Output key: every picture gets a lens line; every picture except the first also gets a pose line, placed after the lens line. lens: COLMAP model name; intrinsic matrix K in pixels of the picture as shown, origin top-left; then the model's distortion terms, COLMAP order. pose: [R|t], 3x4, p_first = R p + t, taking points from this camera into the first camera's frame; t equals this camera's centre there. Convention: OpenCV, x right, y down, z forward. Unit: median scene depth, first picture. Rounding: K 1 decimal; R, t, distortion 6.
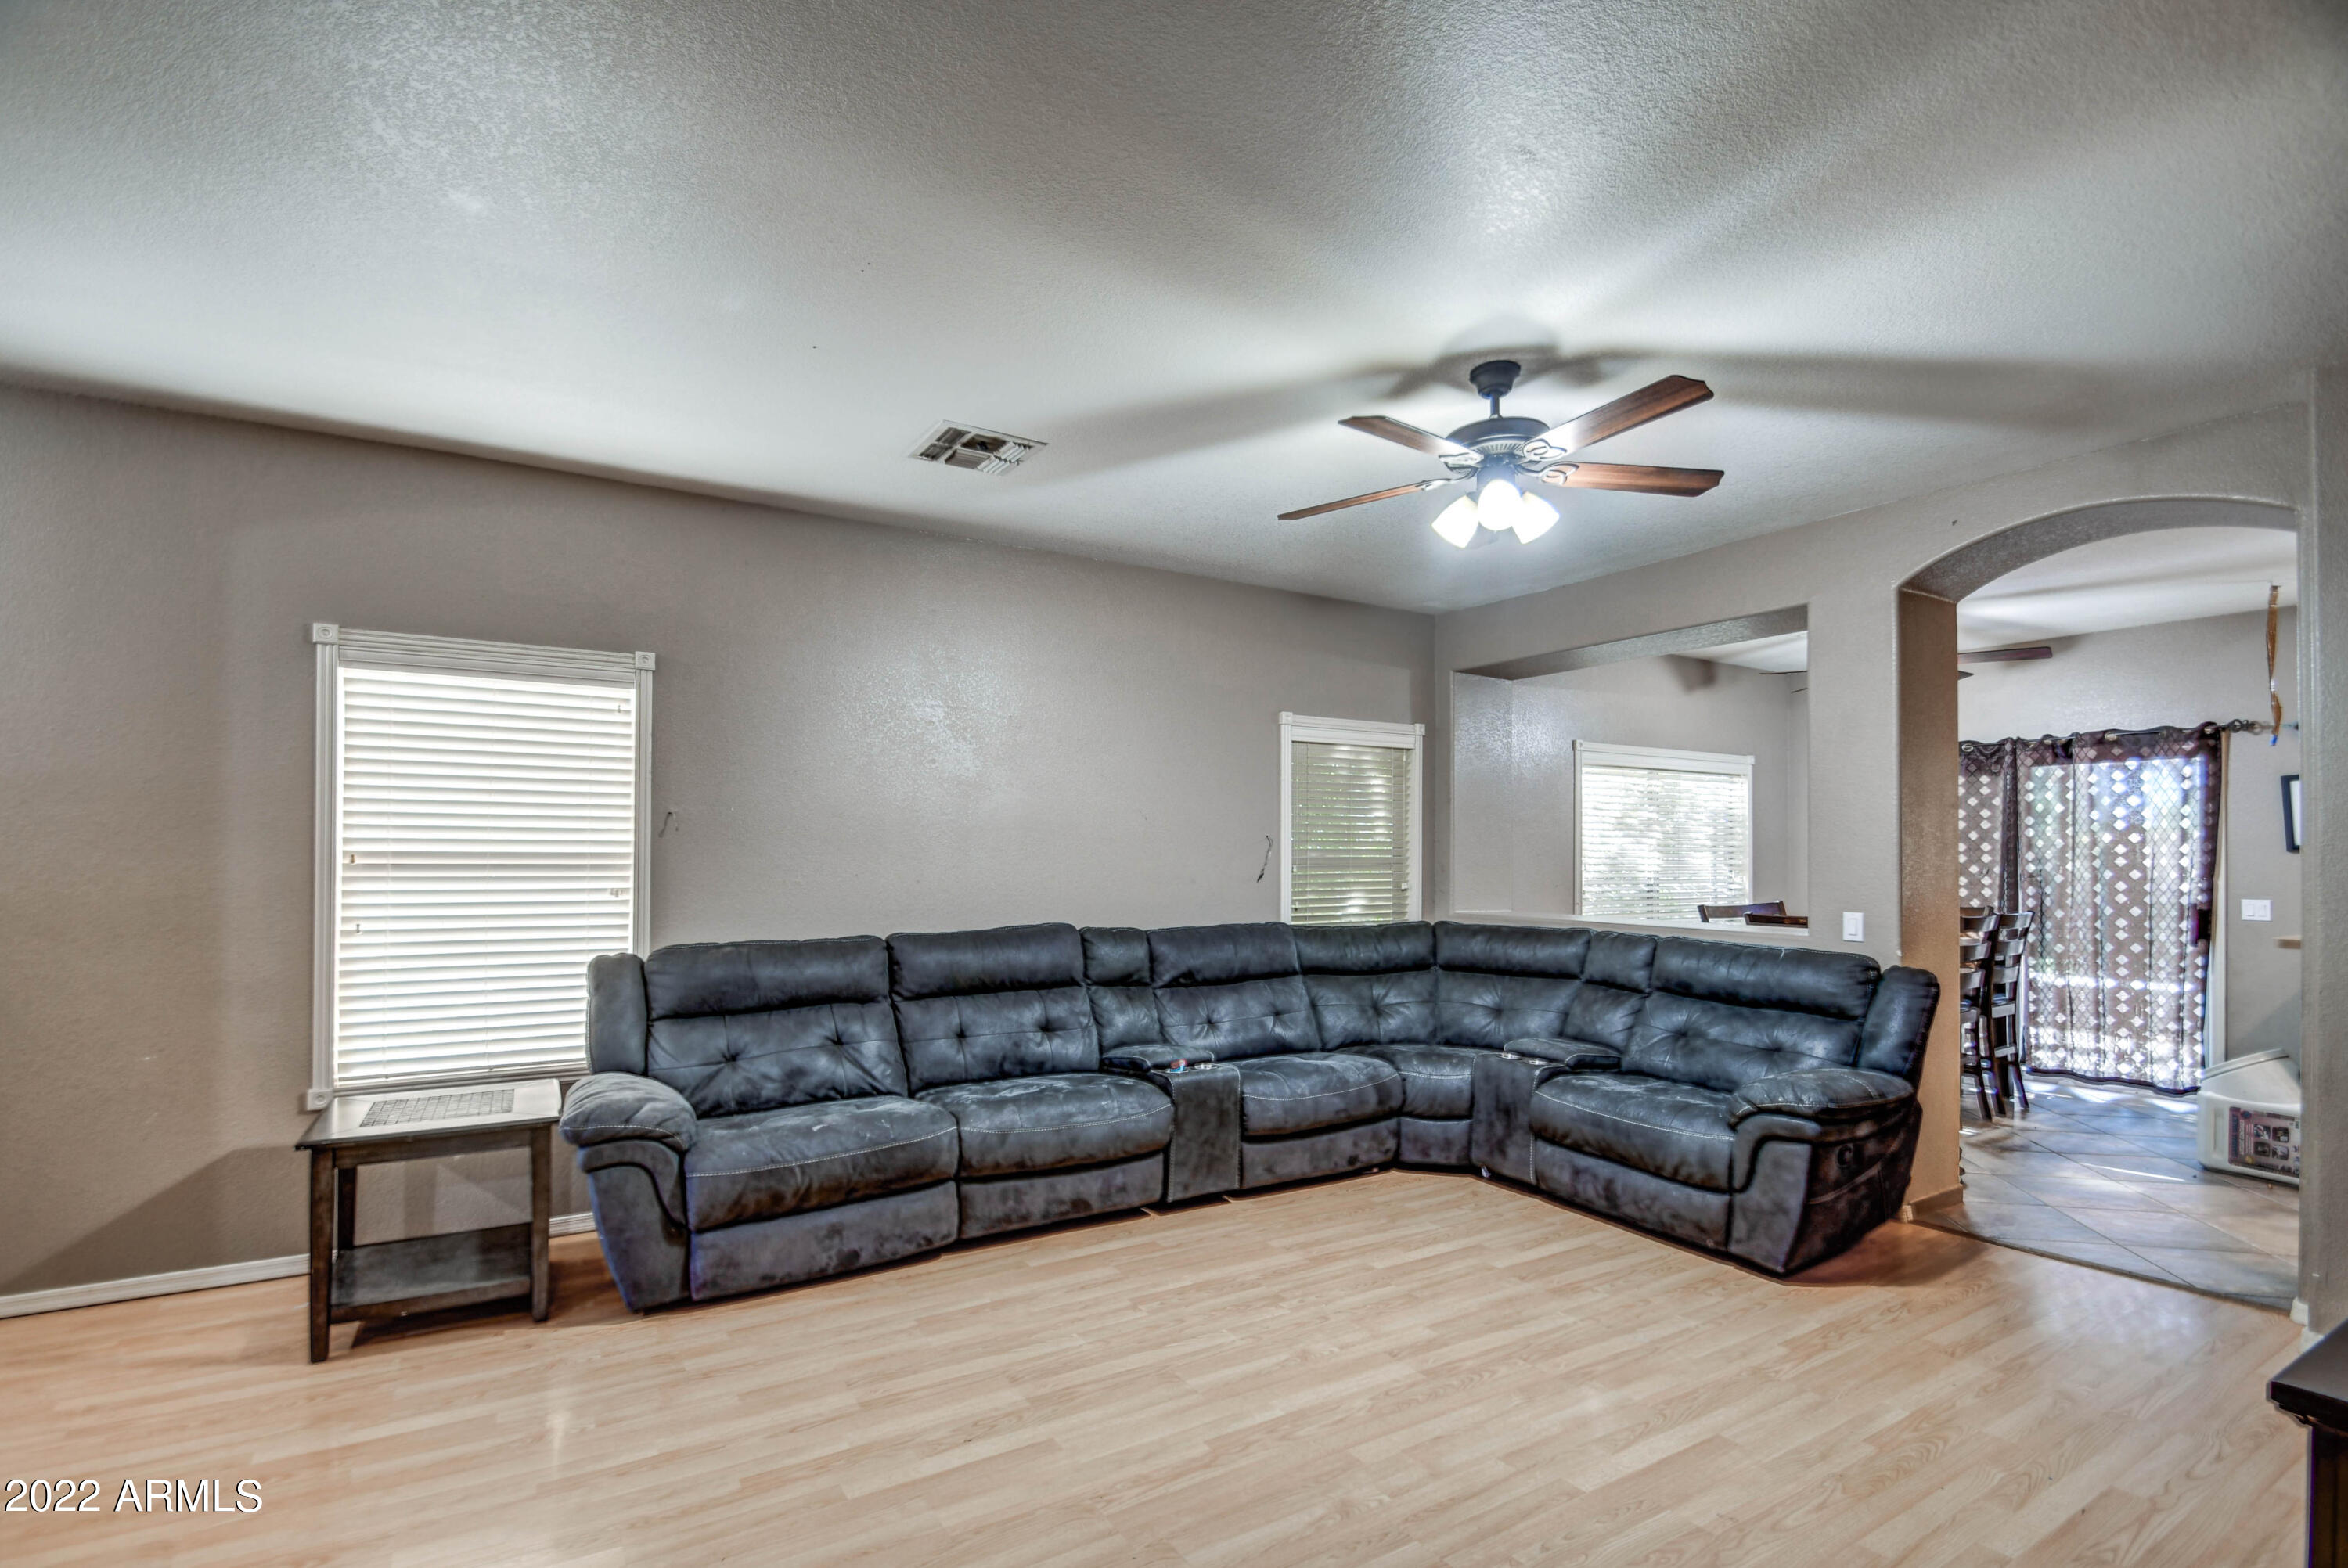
lens RADIAL K [[1044.9, 0, 1150.9], [0, 1044.9, 849.5], [0, 0, 1]] dist [0.014044, -0.000463]
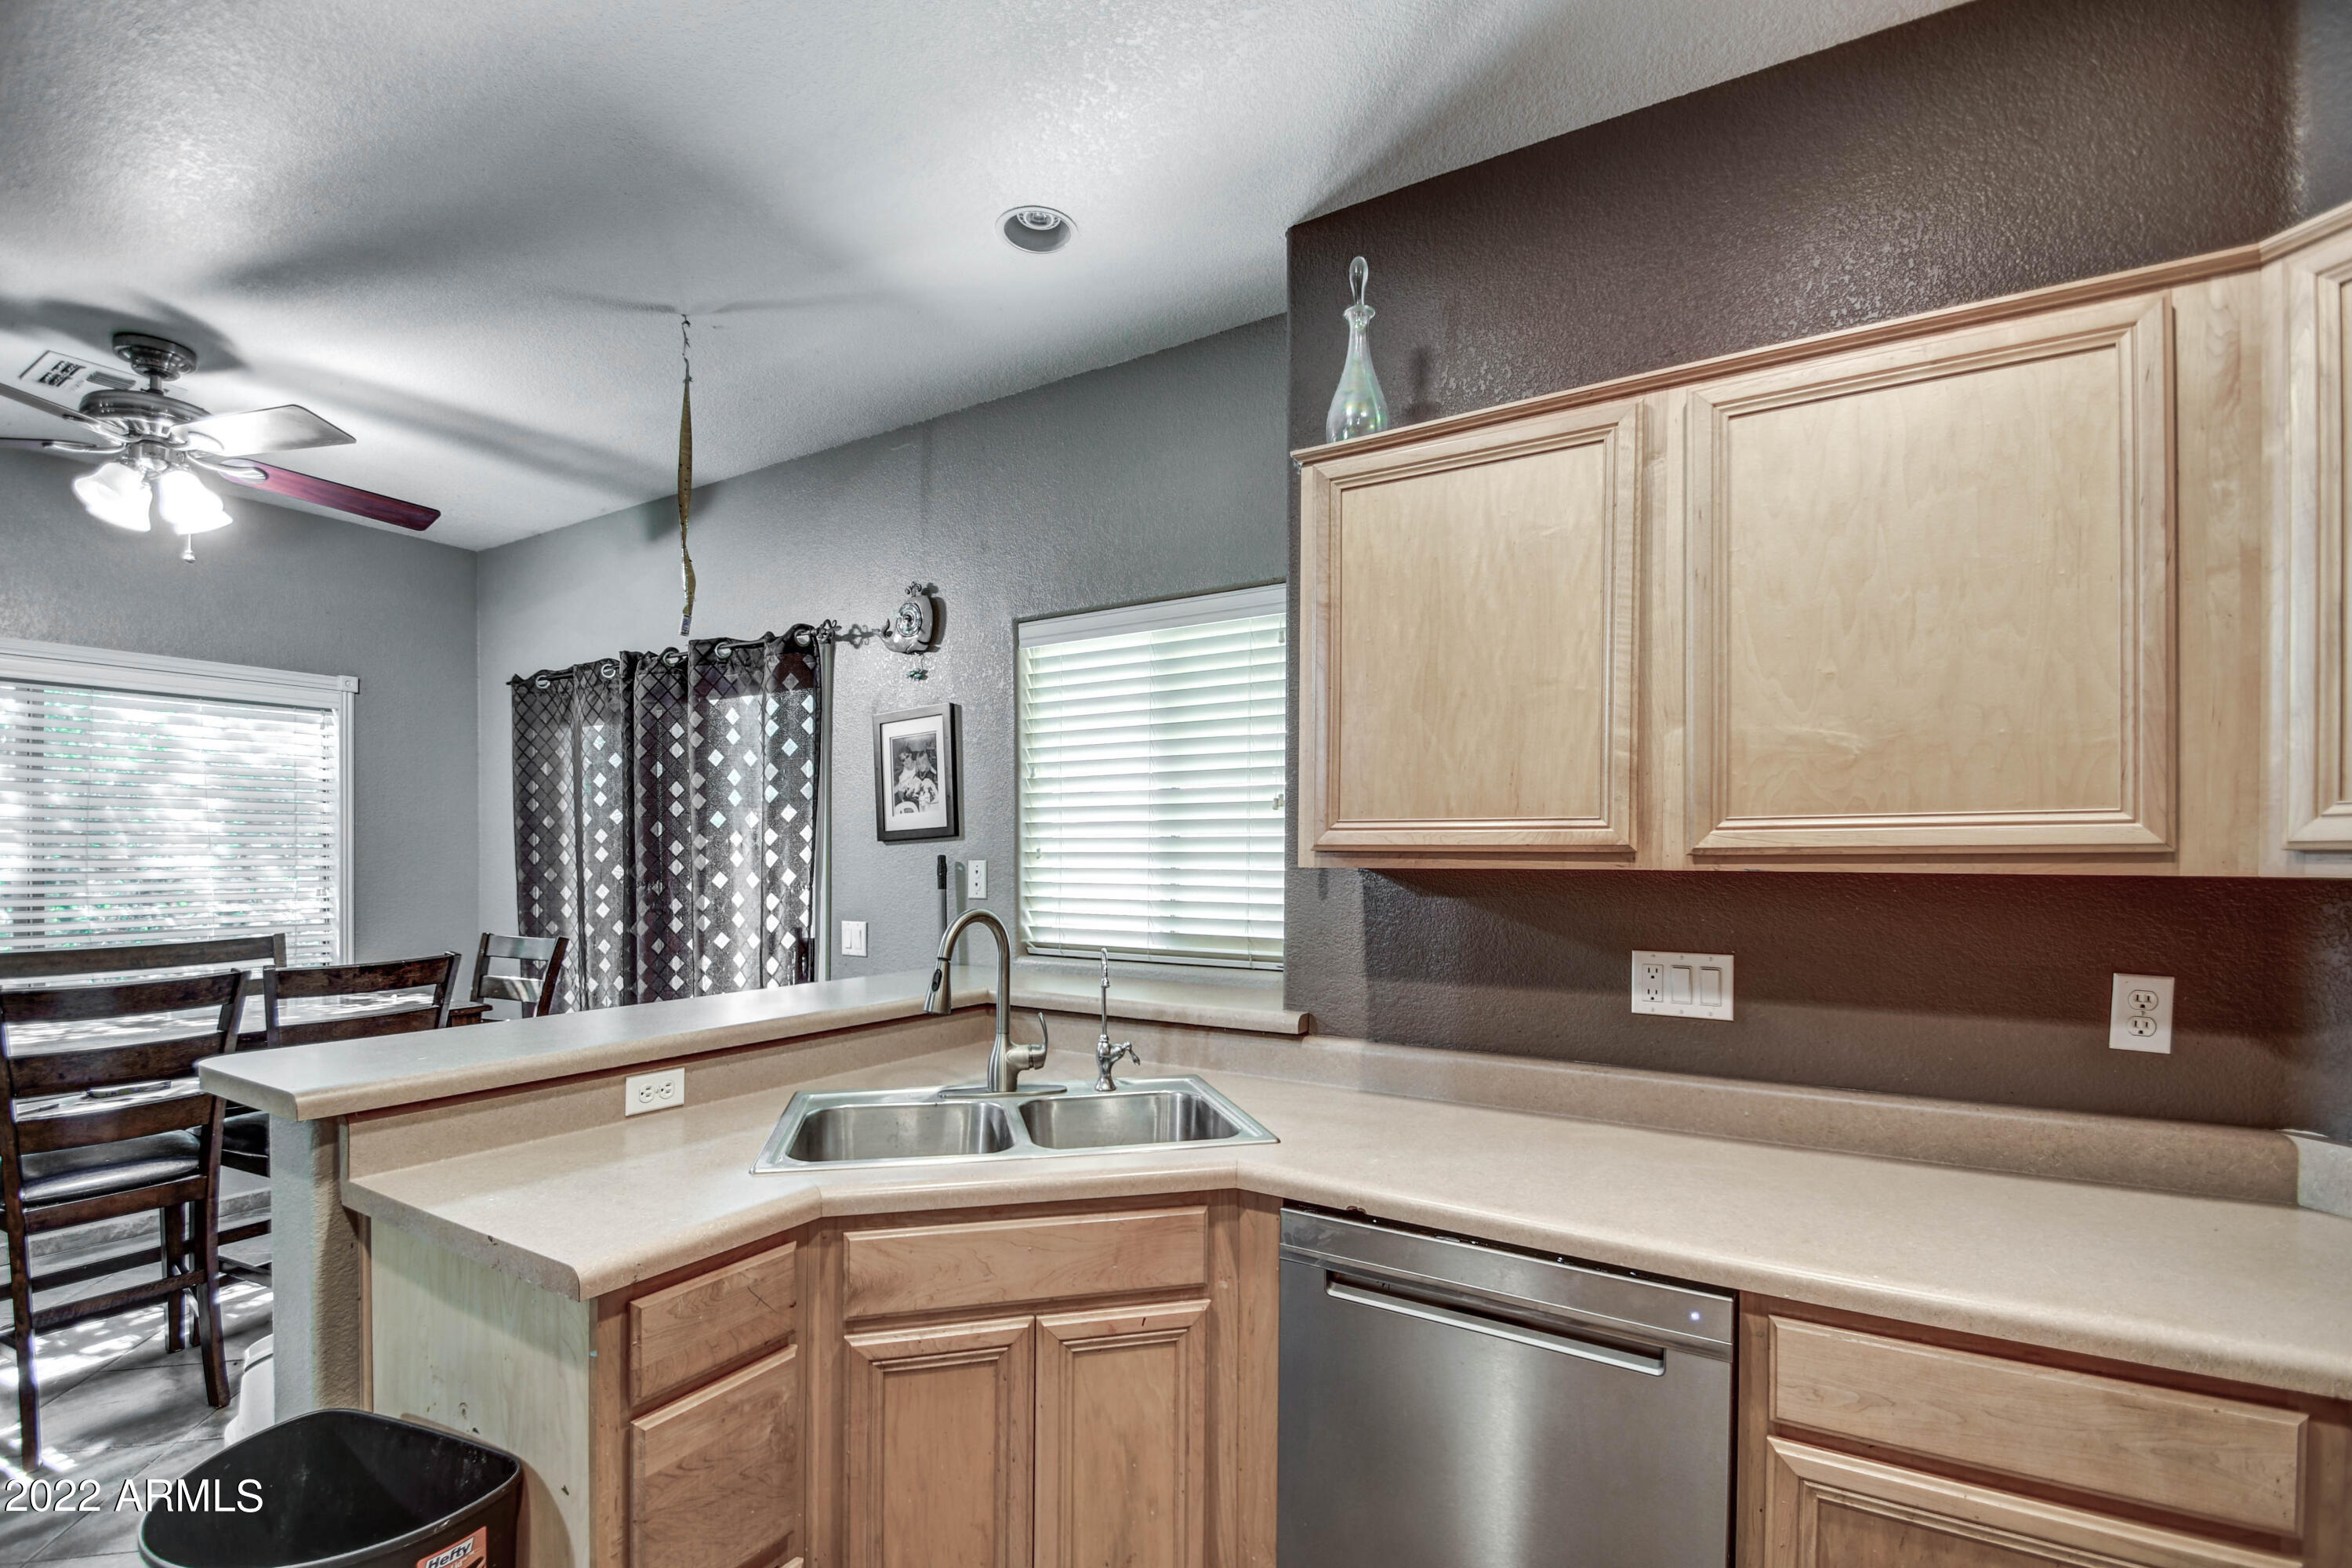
lens RADIAL K [[1036.9, 0, 1160.3], [0, 1036.9, 855.6], [0, 0, 1]] dist [0.000012, -0.000092]
pose [[0.882261, -0.004574, 0.470738, 1.259744], [0.001104, 0.999970, 0.007646, 0.007618], [-0.470759, -0.006226, 0.882240, 0.539922]]
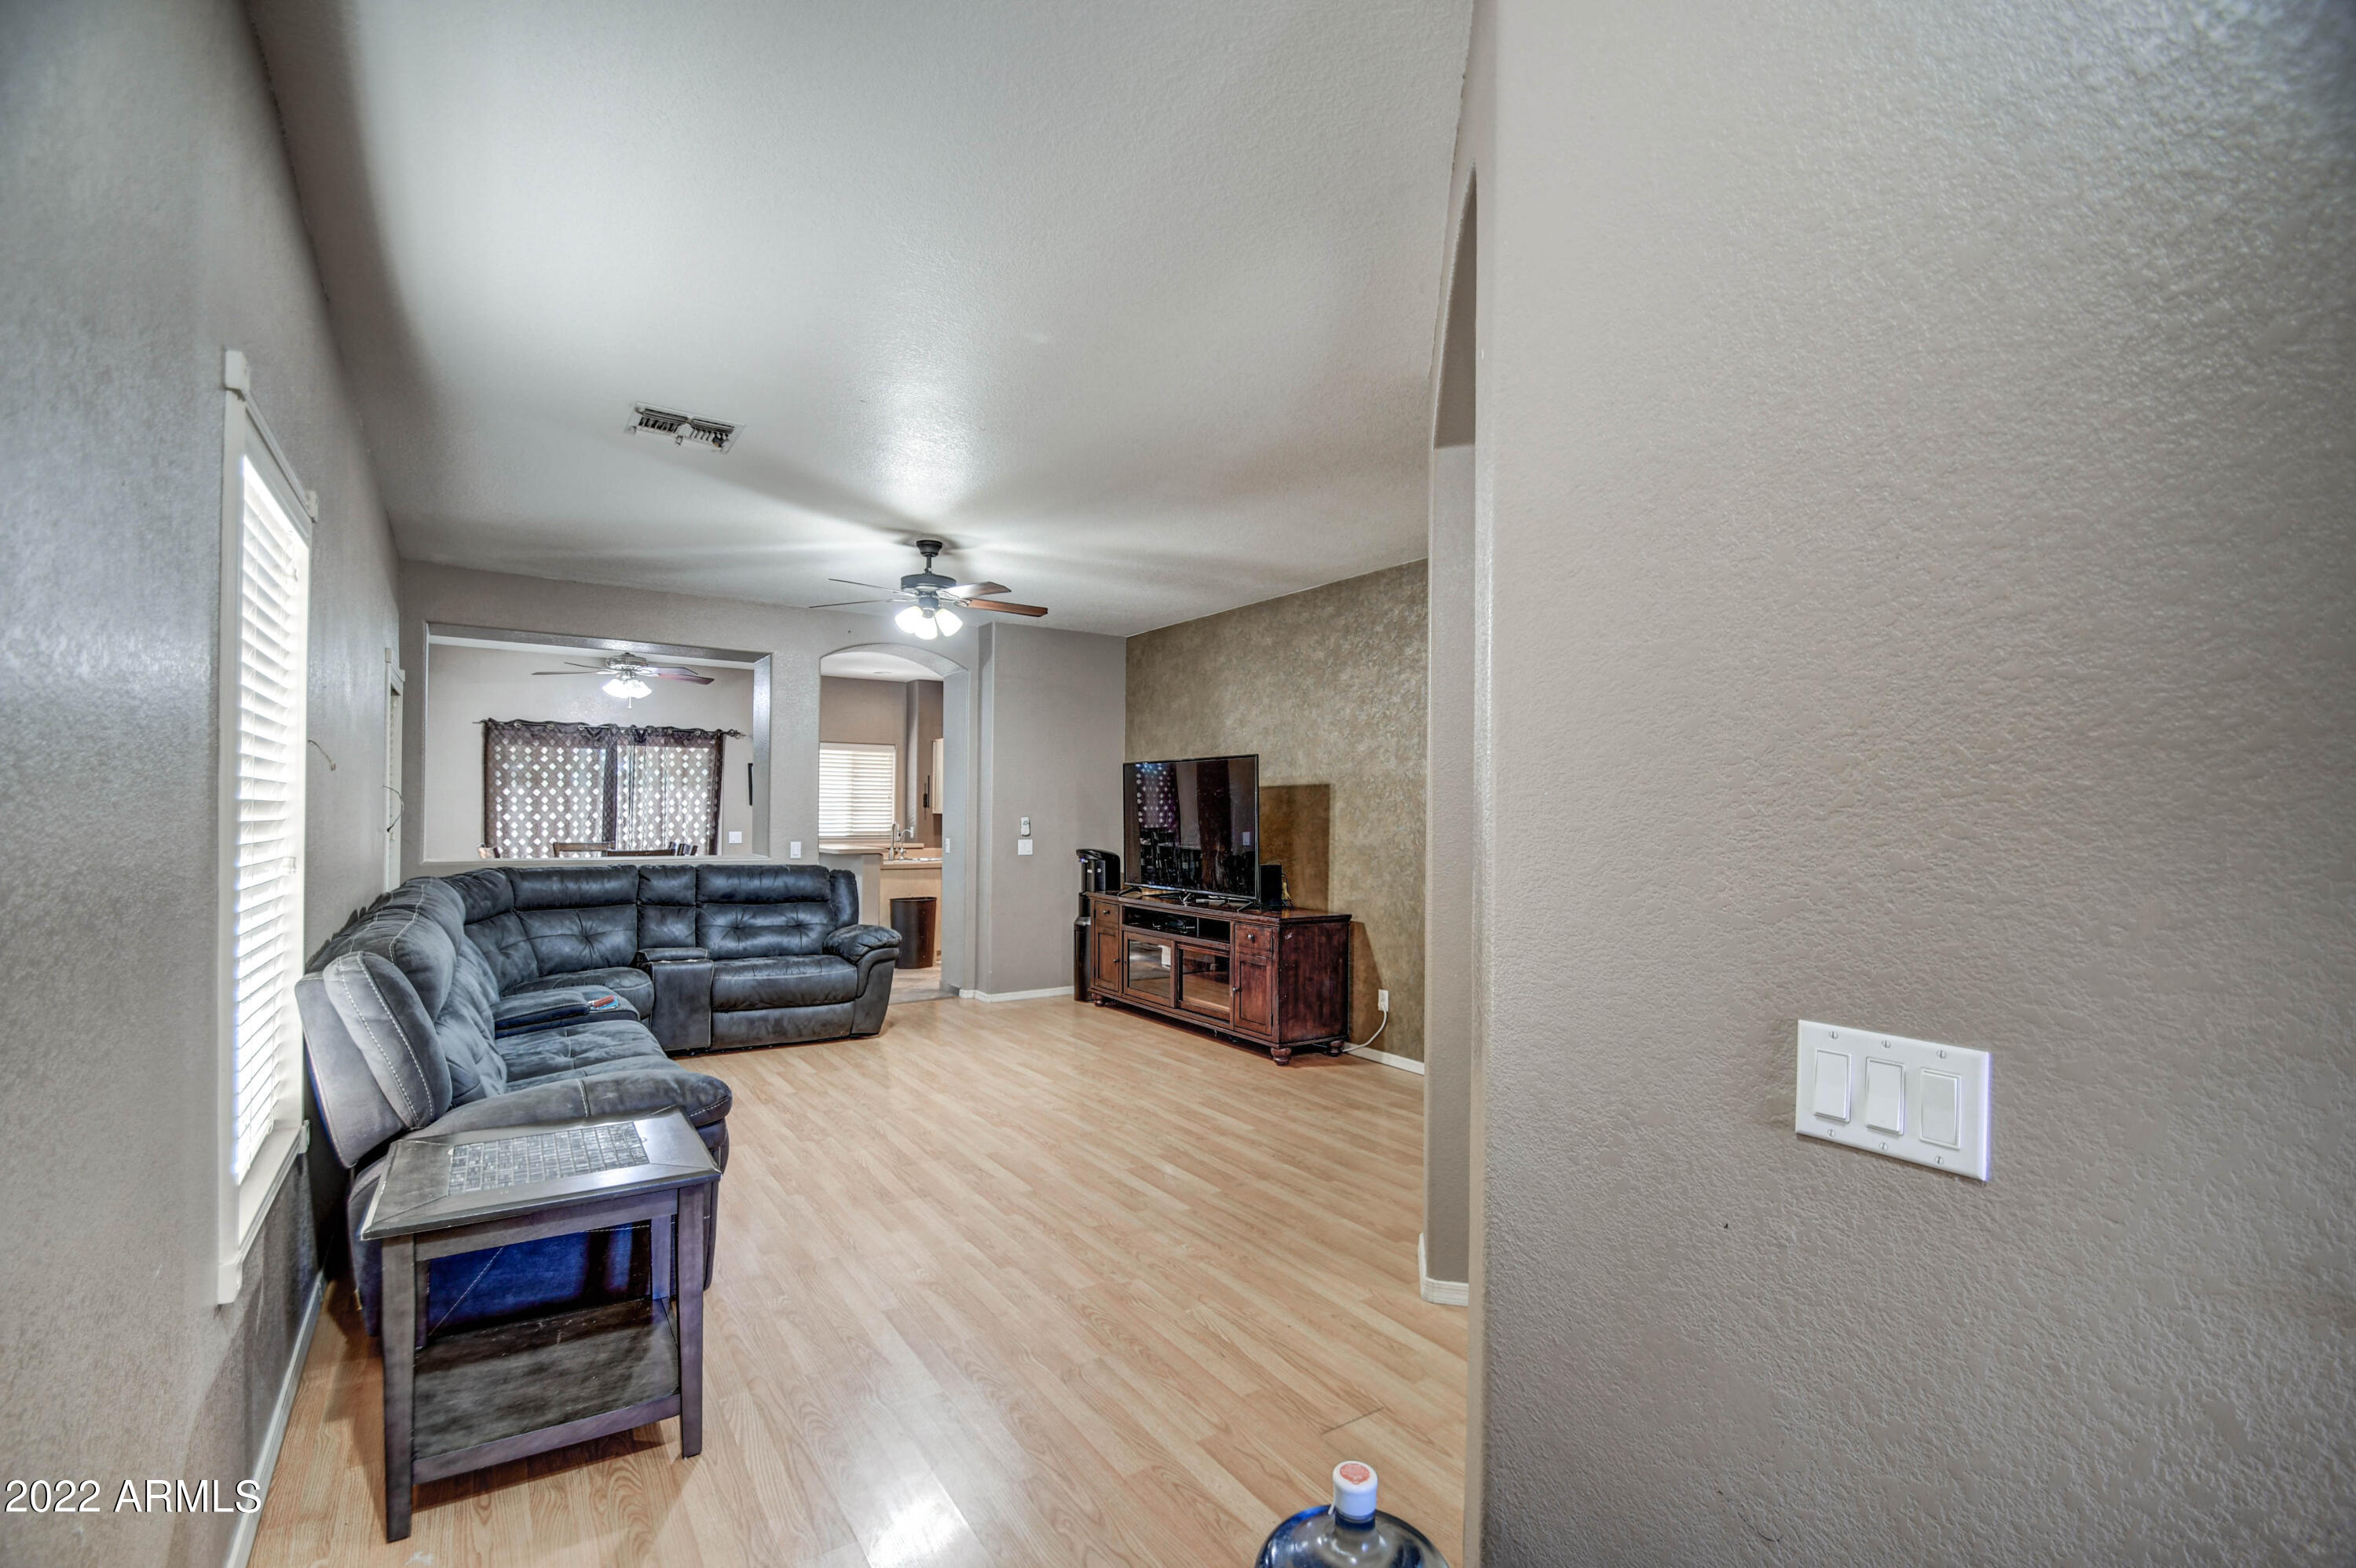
lens RADIAL K [[1075.3, 0, 1182.3], [0, 1075.3, 824.5], [0, 0, 1]] dist [0.010968, -0.007325]
pose [[-0.047839, -0.015019, 0.998742, -1.104512], [-0.015456, 0.999778, 0.014294, -0.003053], [-0.998735, -0.014753, -0.048061, 0.457981]]
